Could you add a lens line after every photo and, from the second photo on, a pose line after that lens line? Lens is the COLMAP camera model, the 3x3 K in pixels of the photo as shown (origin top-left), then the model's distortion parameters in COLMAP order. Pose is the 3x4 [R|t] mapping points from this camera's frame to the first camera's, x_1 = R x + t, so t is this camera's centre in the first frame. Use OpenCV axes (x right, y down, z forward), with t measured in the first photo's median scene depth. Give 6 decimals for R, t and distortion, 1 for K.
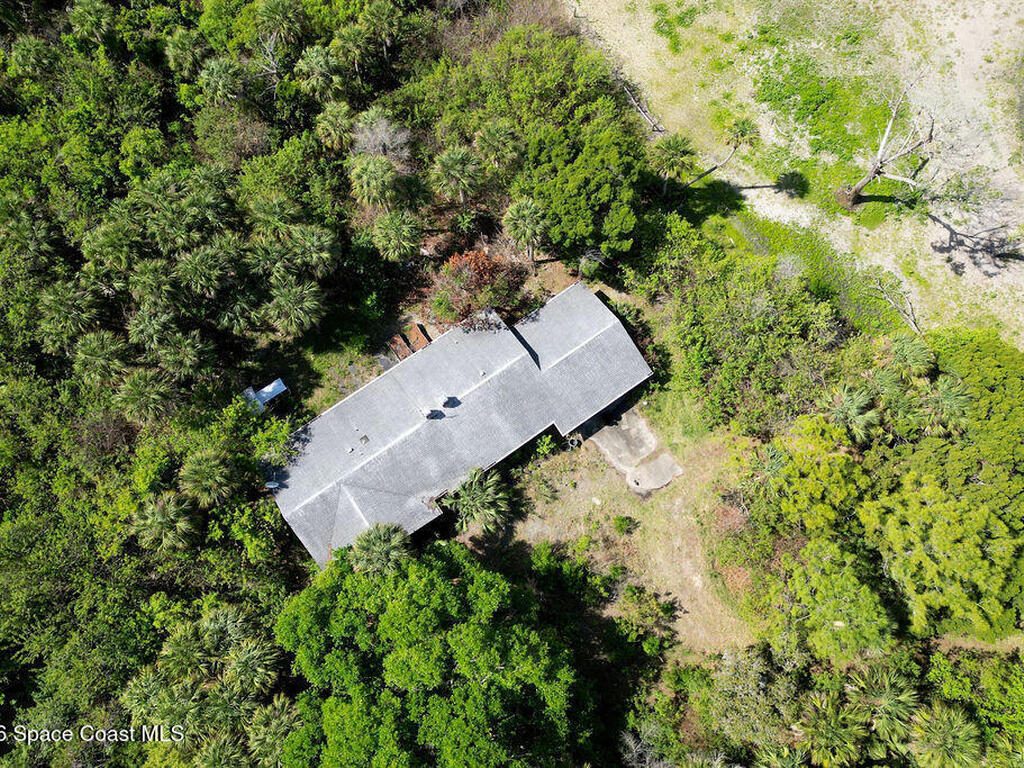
lens RADIAL K [[715.9, 0, 525.5], [0, 715.9, 272.8], [0, 0, 1]] dist [-0.004085, -0.000969]
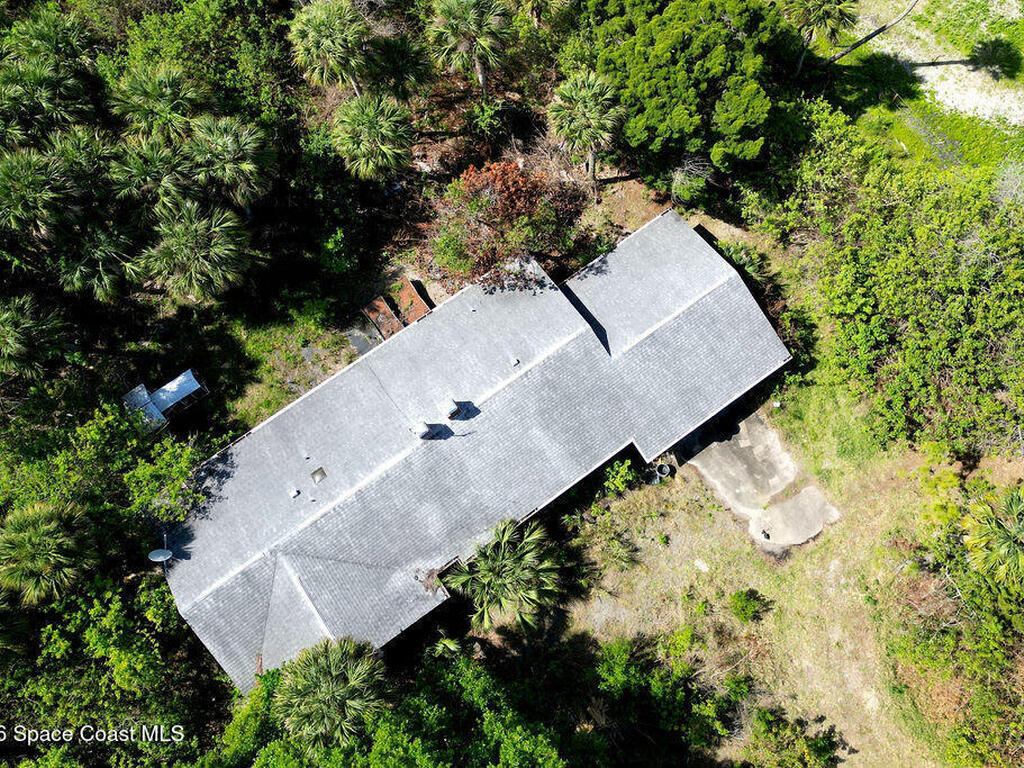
lens RADIAL K [[715.9, 0, 525.5], [0, 715.9, 272.8], [0, 0, 1]] dist [-0.004085, -0.000969]
pose [[0.998327, -0.005065, -0.057593, -0.015654], [0.009511, 0.996971, 0.077189, 0.018320], [0.057027, -0.077607, 0.995352, 0.395892]]
